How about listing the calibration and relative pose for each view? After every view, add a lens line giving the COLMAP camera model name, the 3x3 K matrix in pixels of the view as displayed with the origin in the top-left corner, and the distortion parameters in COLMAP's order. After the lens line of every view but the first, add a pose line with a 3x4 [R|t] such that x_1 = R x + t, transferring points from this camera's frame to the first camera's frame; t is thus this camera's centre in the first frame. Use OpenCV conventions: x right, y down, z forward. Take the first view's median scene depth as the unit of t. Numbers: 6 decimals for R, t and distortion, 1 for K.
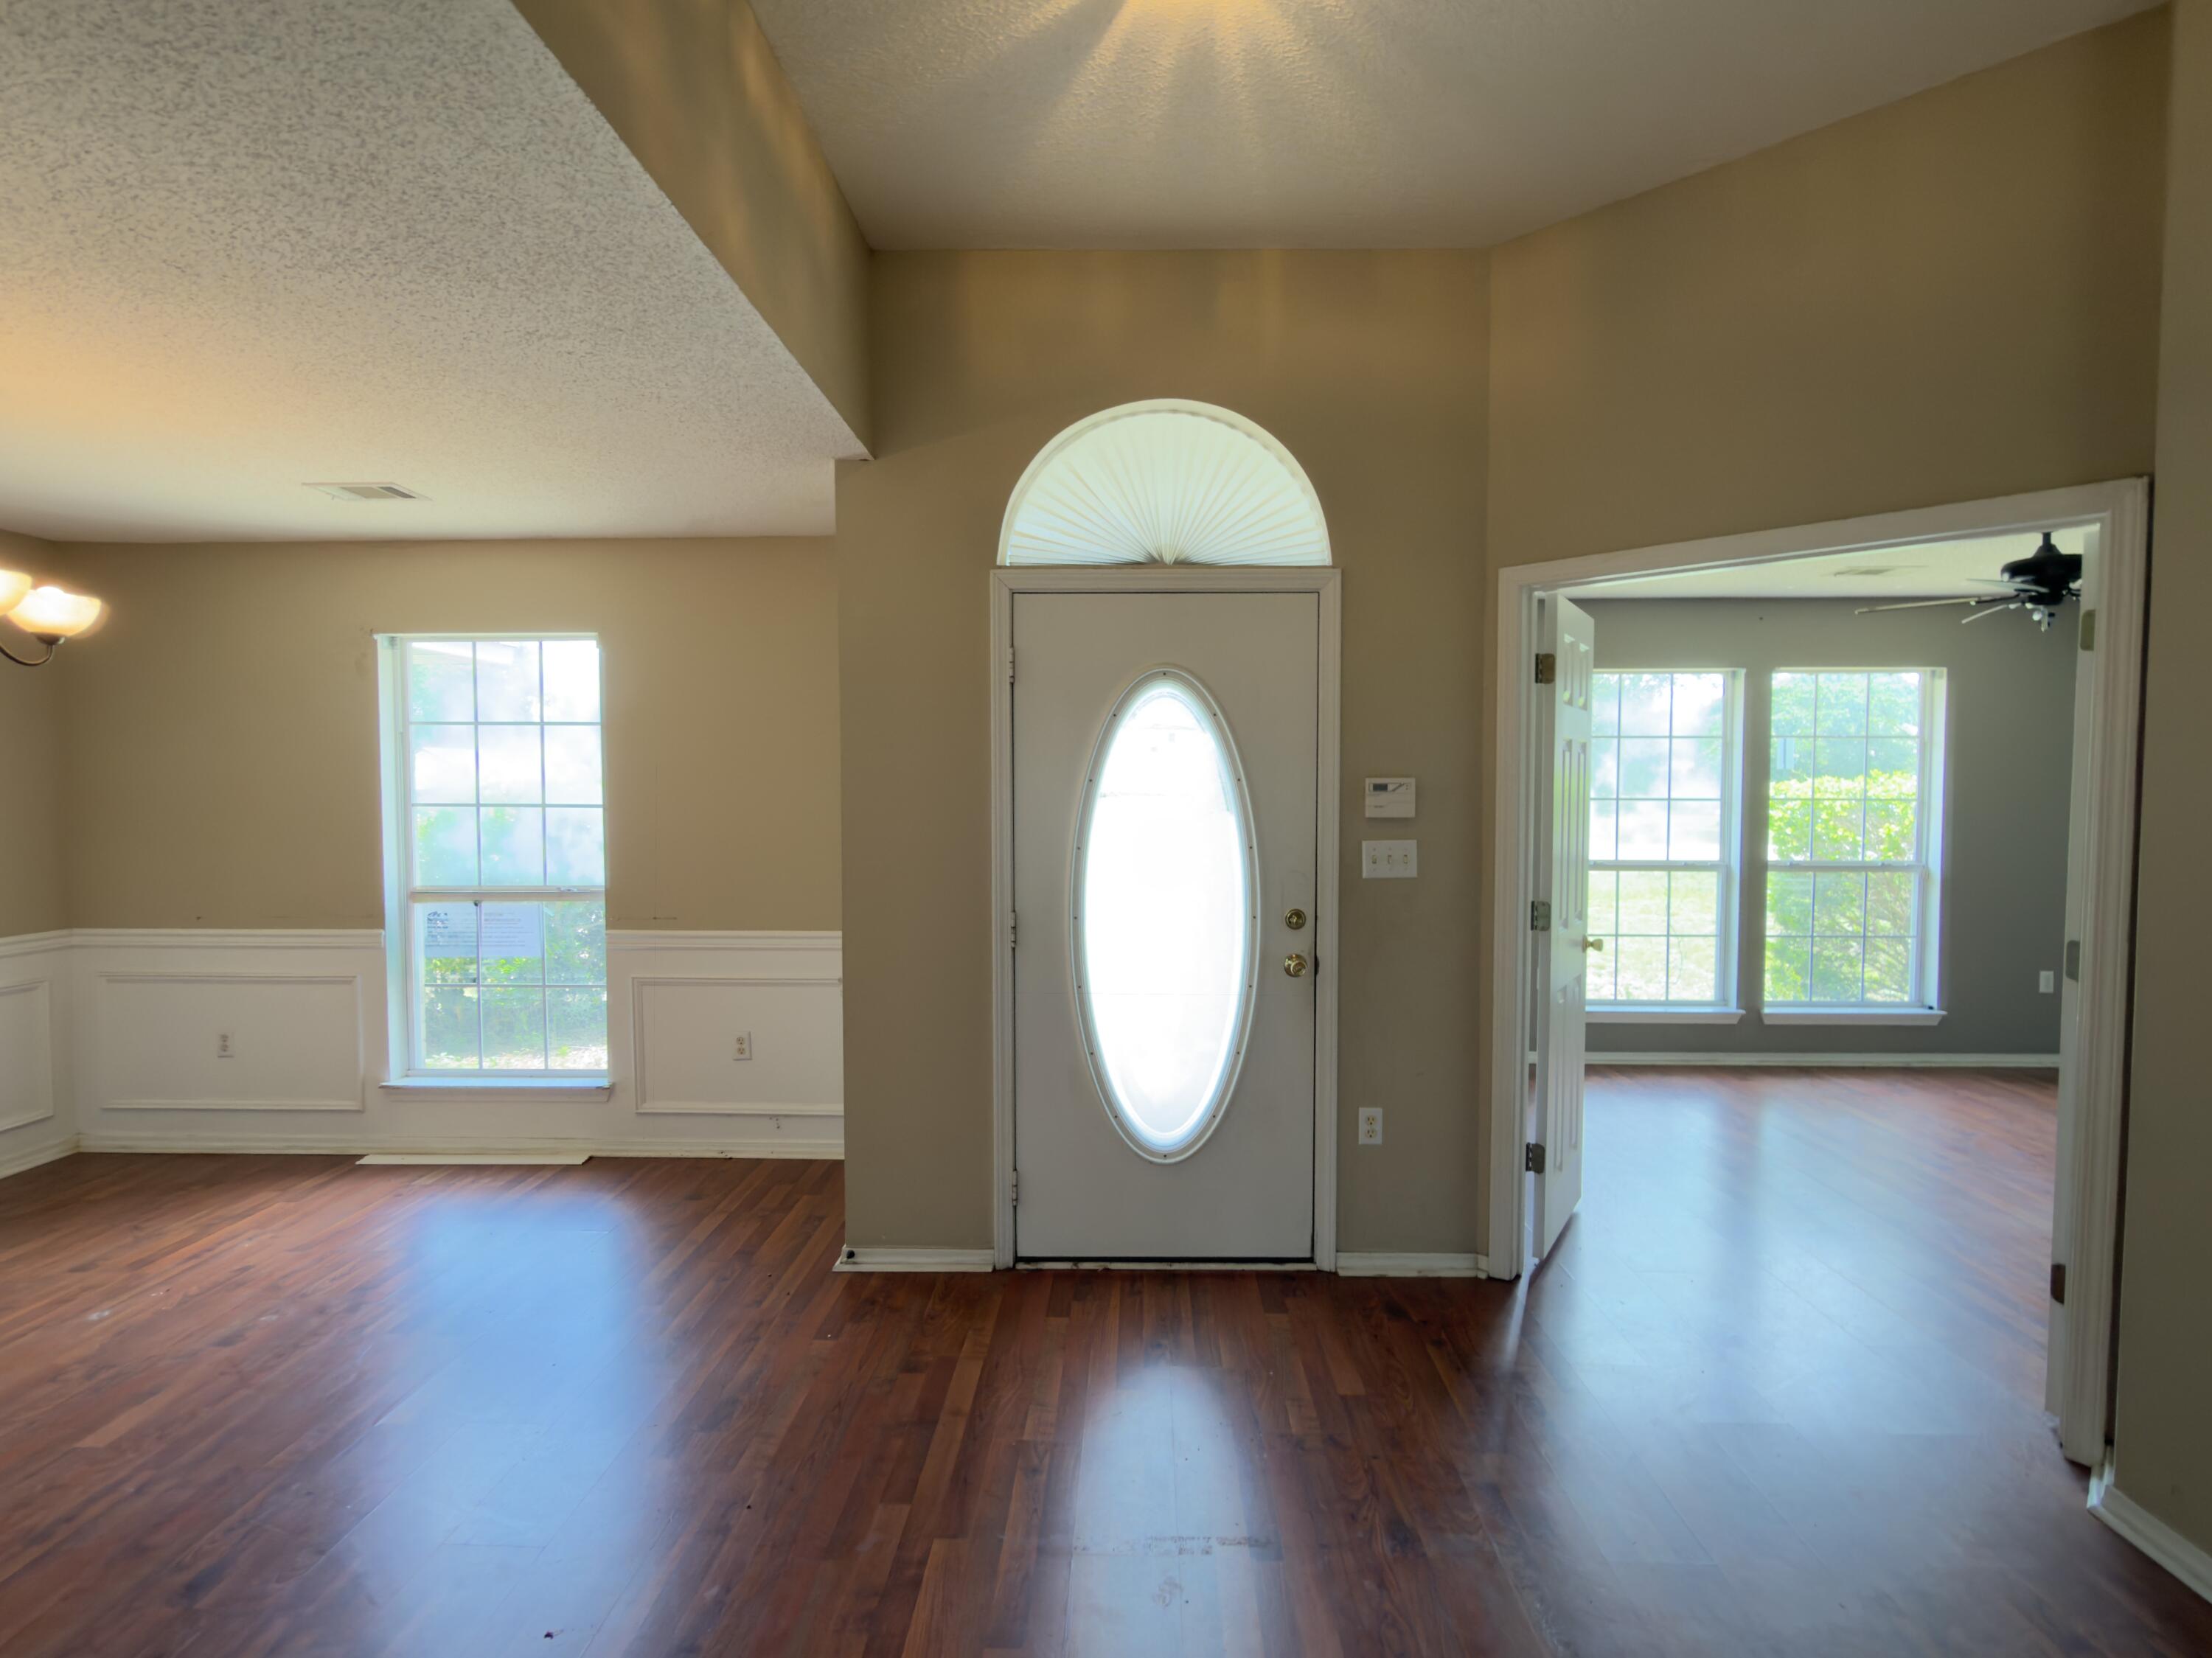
lens RADIAL K [[1032.9, 0, 1105.9], [0, 1032.9, 832.1], [0, 0, 1]] dist [-0.001849, -0.001600]
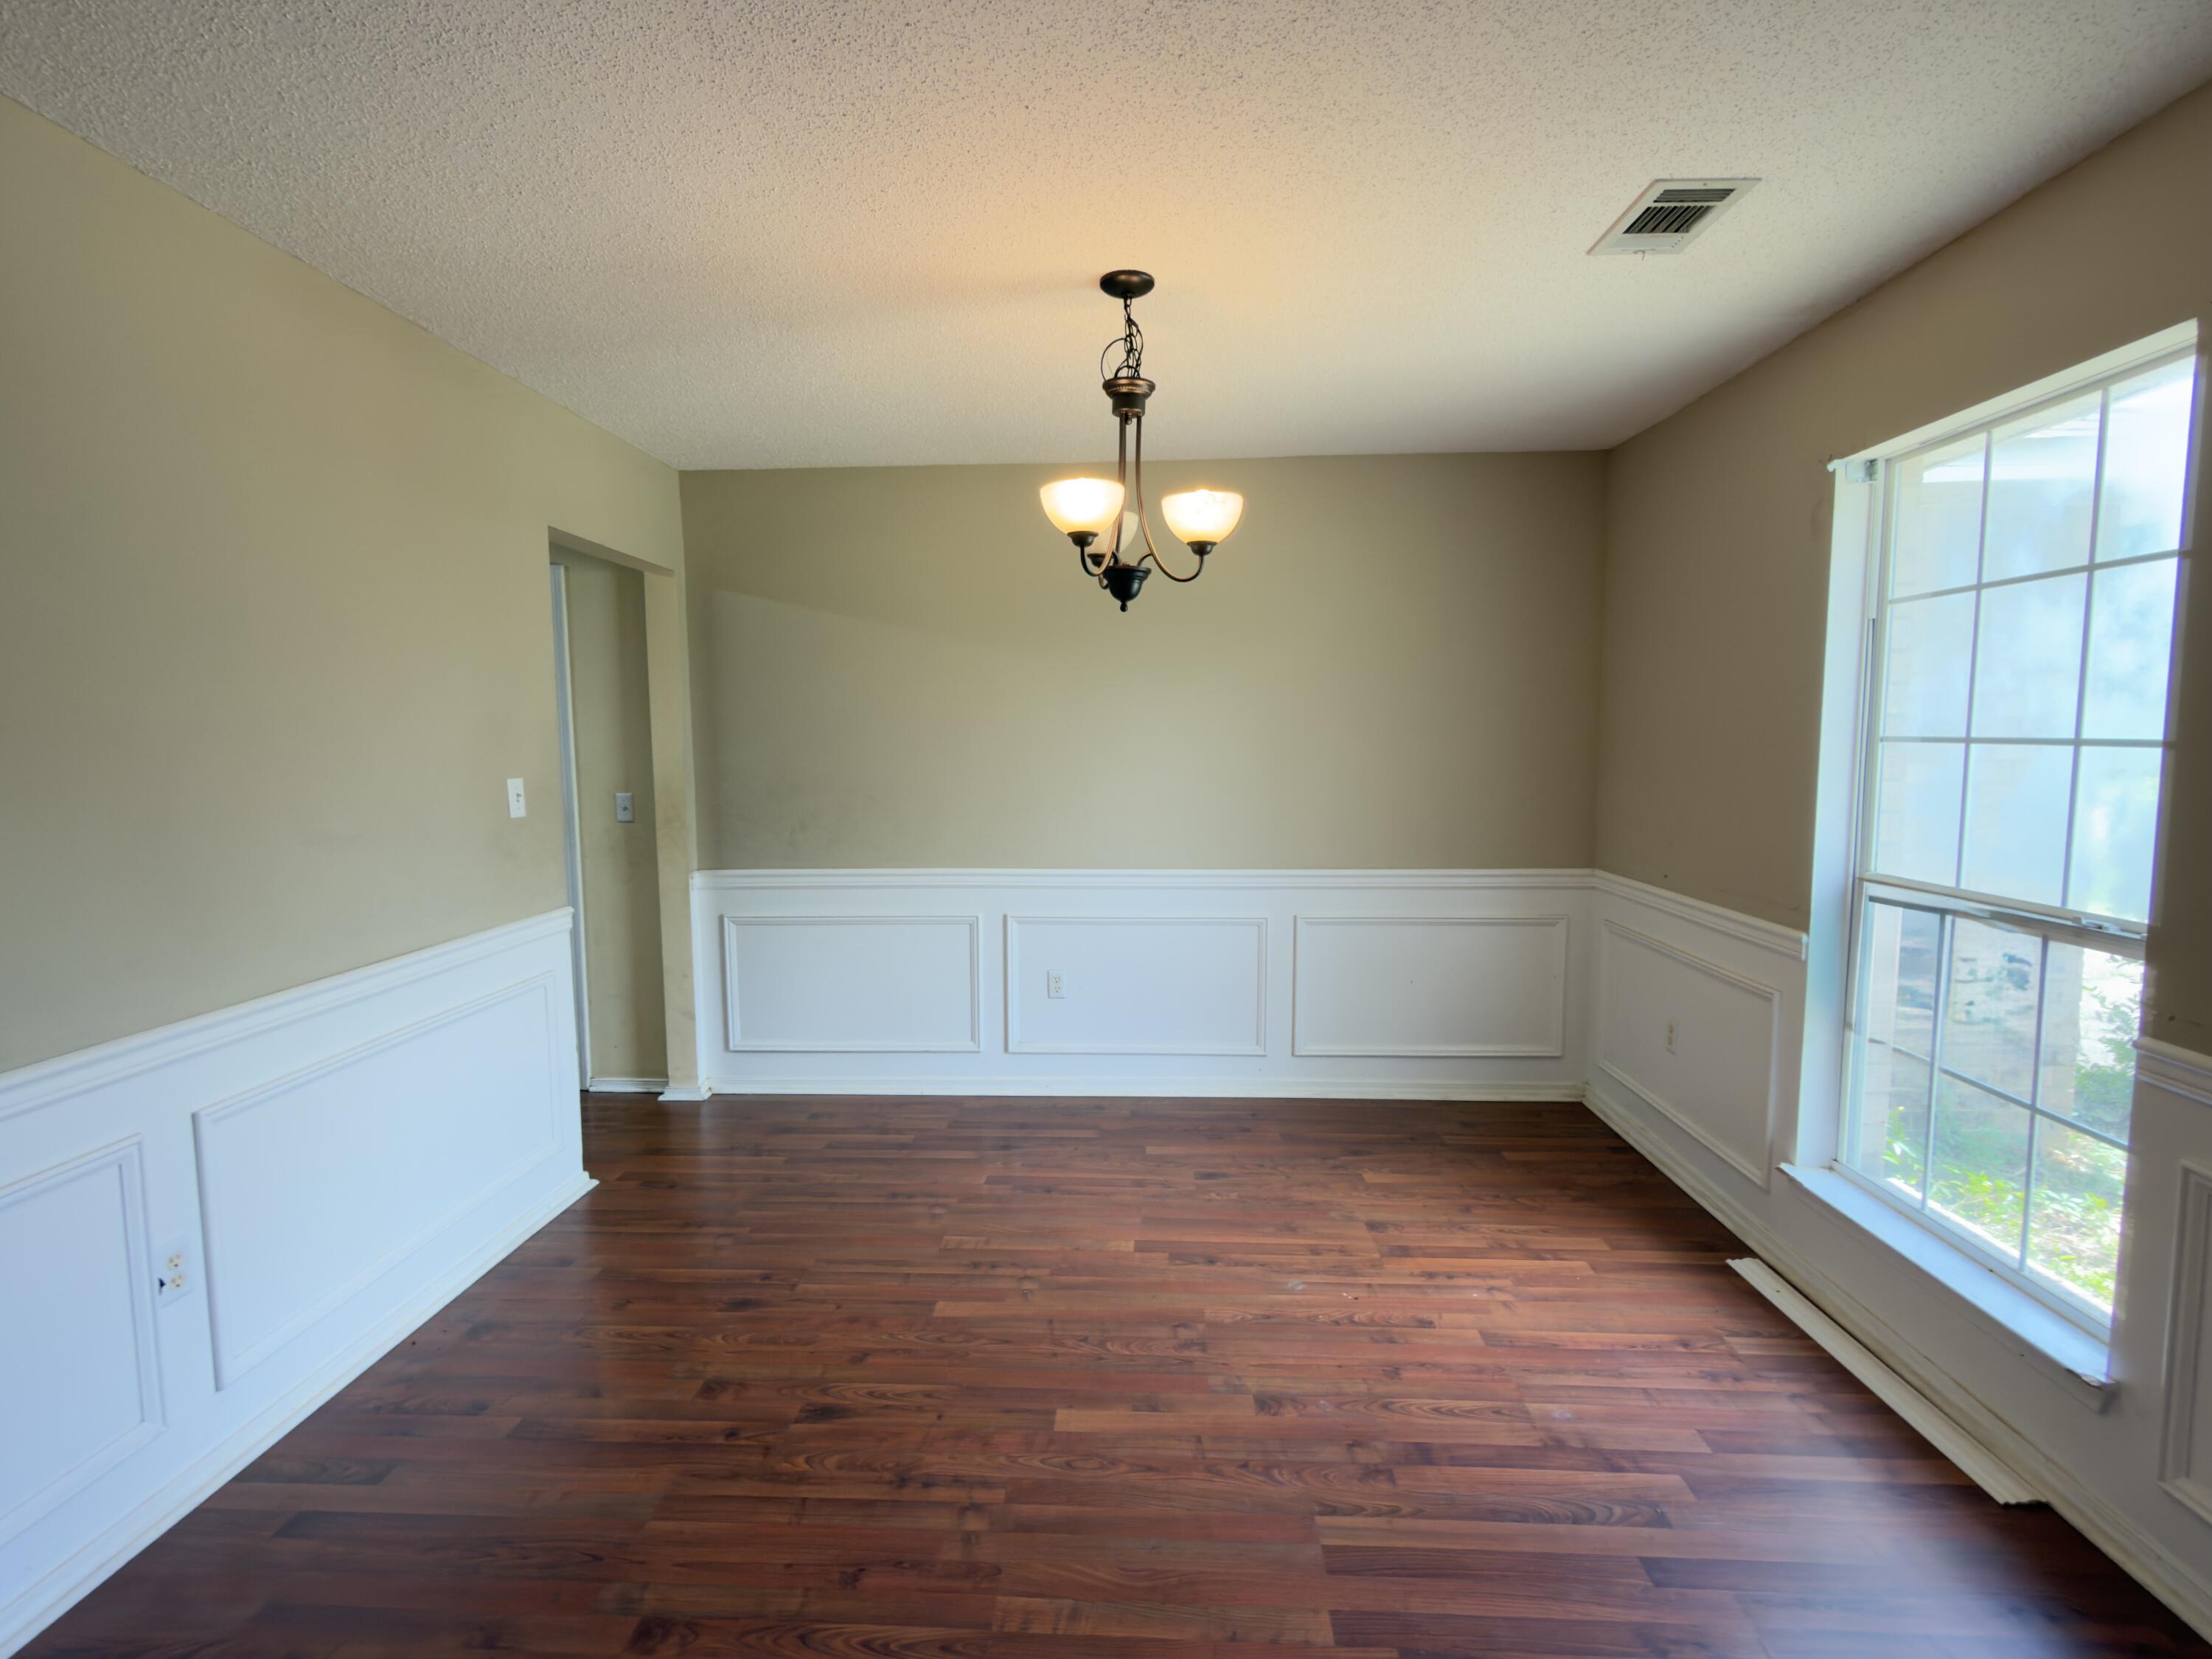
lens RADIAL K [[1032.9, 0, 1105.9], [0, 1032.9, 832.6], [0, 0, 1]] dist [-0.001849, -0.001600]
pose [[-0.023014, 0.095653, -0.995149, -0.069085], [-0.034848, 0.994731, 0.096419, -0.016754], [0.999128, 0.036897, -0.019559, 0.670236]]
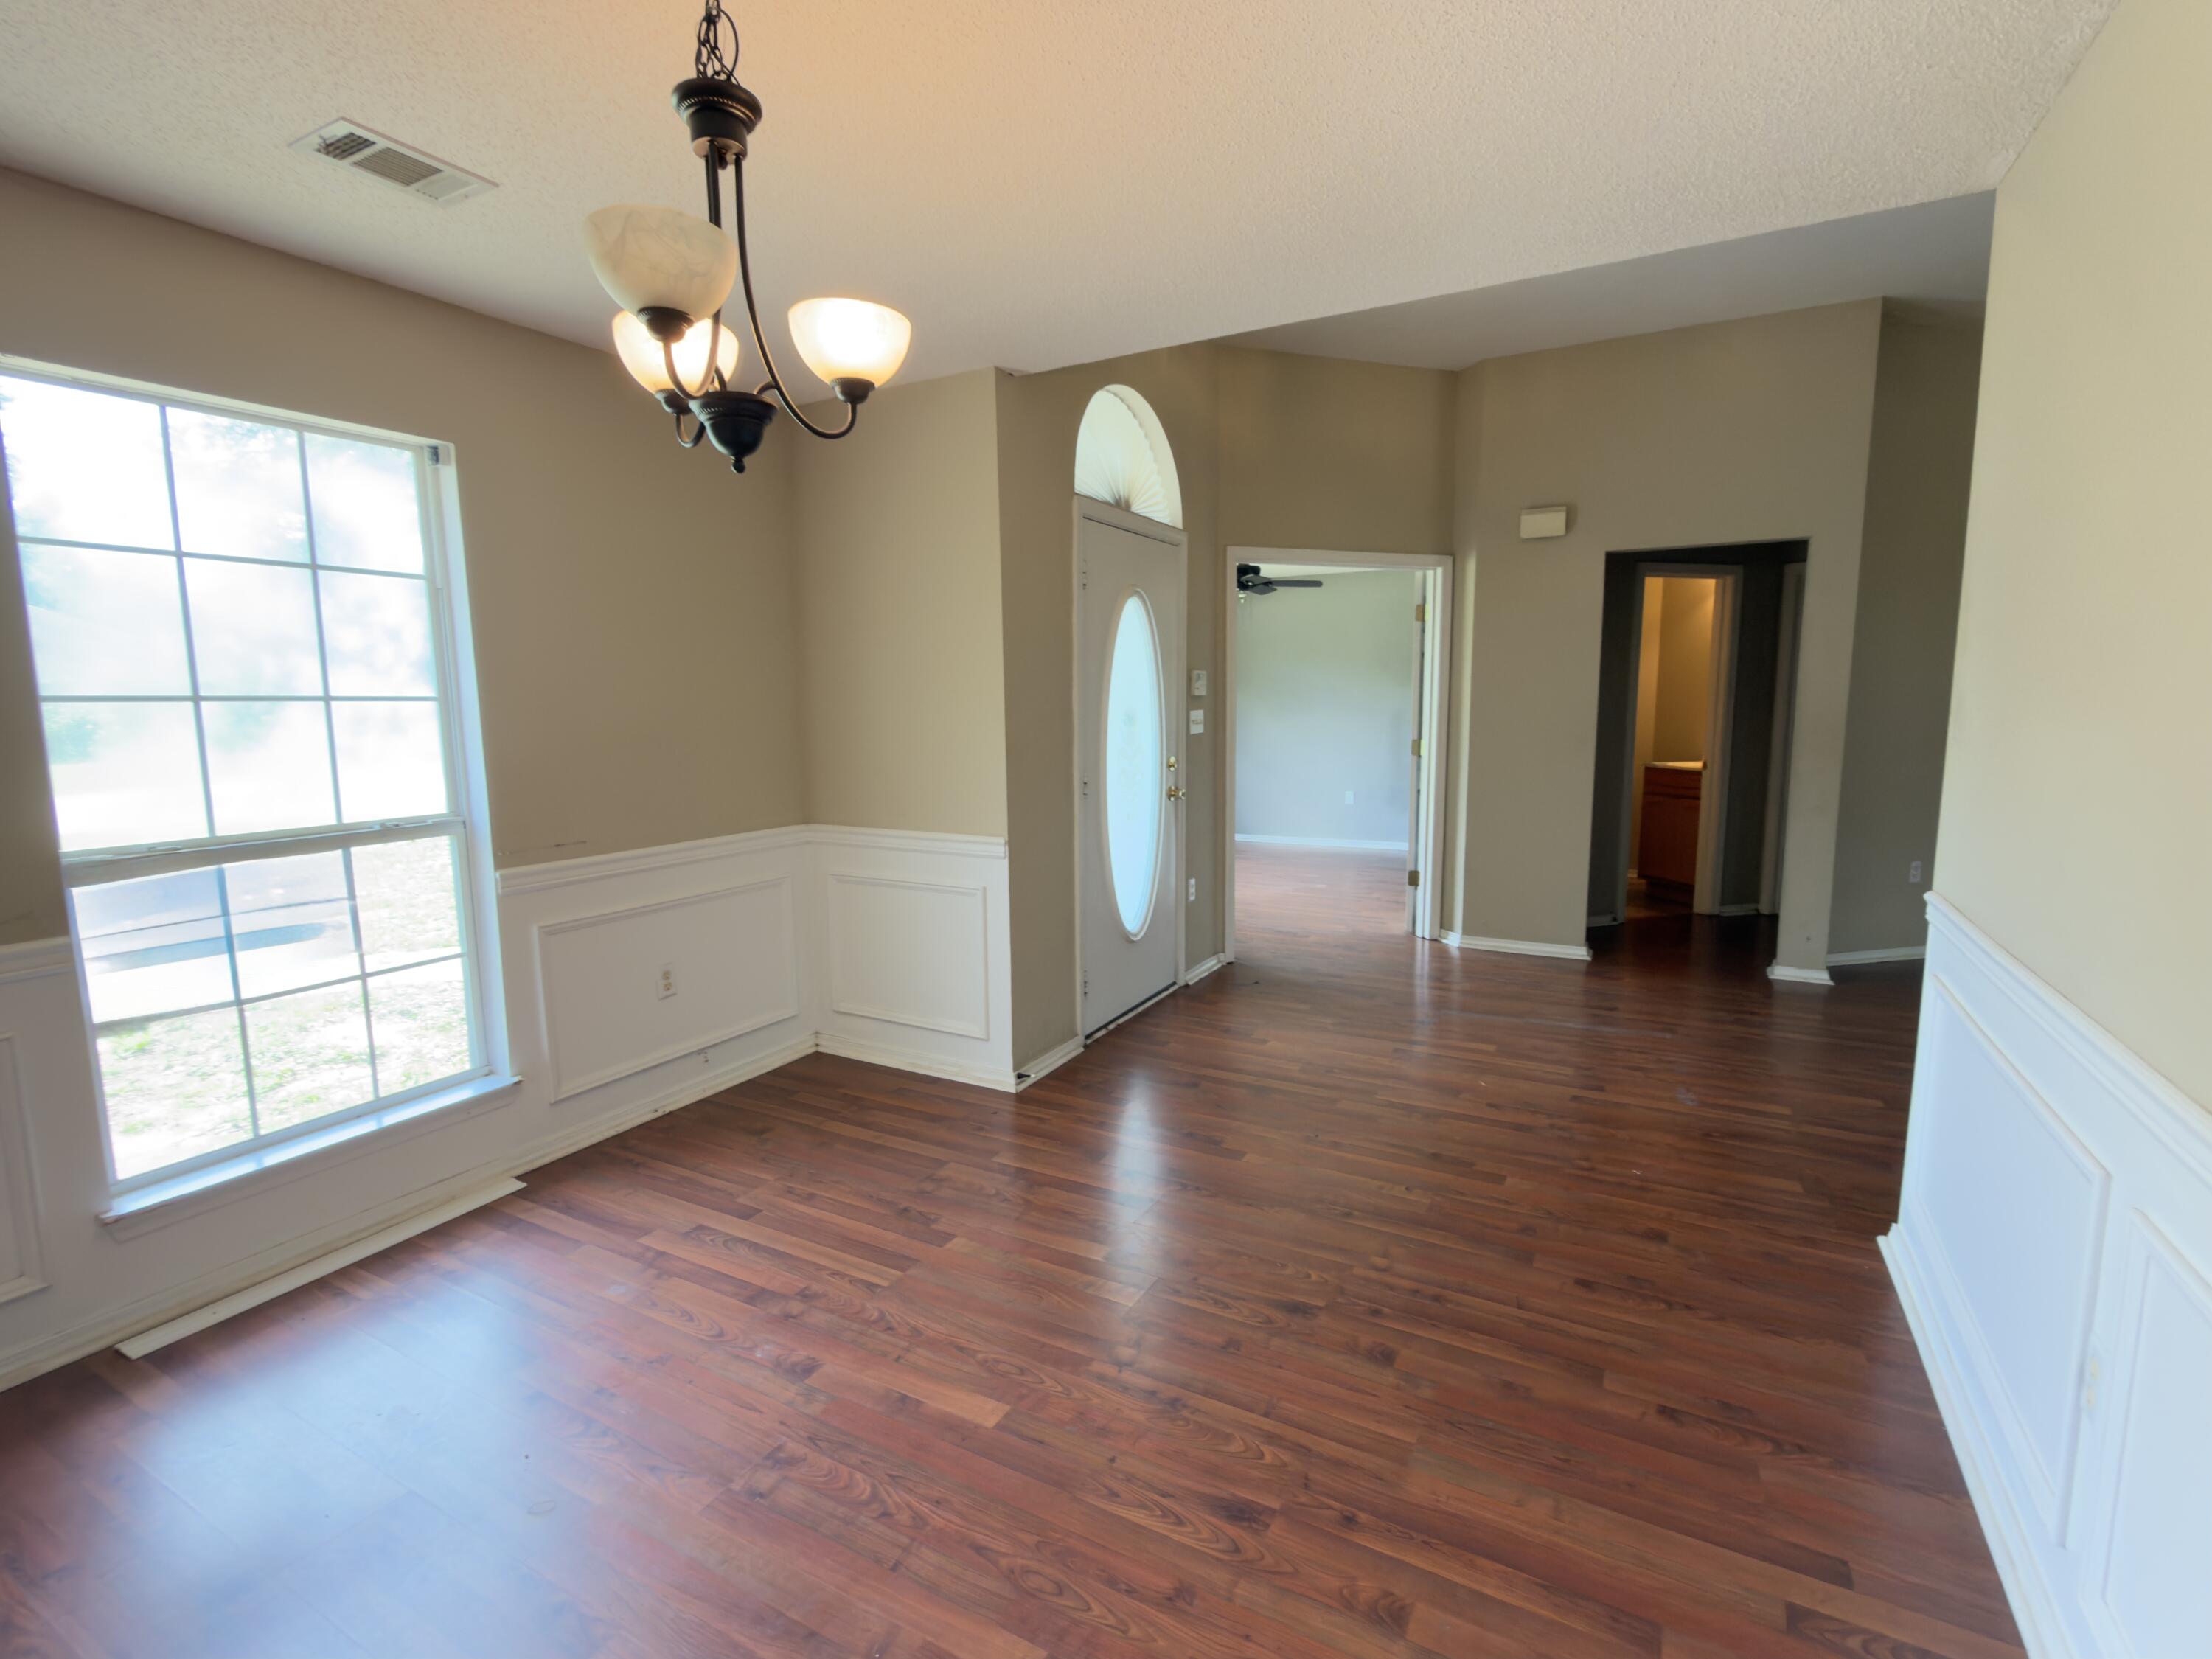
lens RADIAL K [[1032.9, 0, 1105.9], [0, 1032.9, 832.6], [0, 0, 1]] dist [-0.001849, -0.001600]
pose [[0.460351, -0.121127, 0.879435, -1.064224], [0.048443, 0.992599, 0.111355, 0.010888], [-0.886414, -0.008660, 0.462811, 0.335494]]
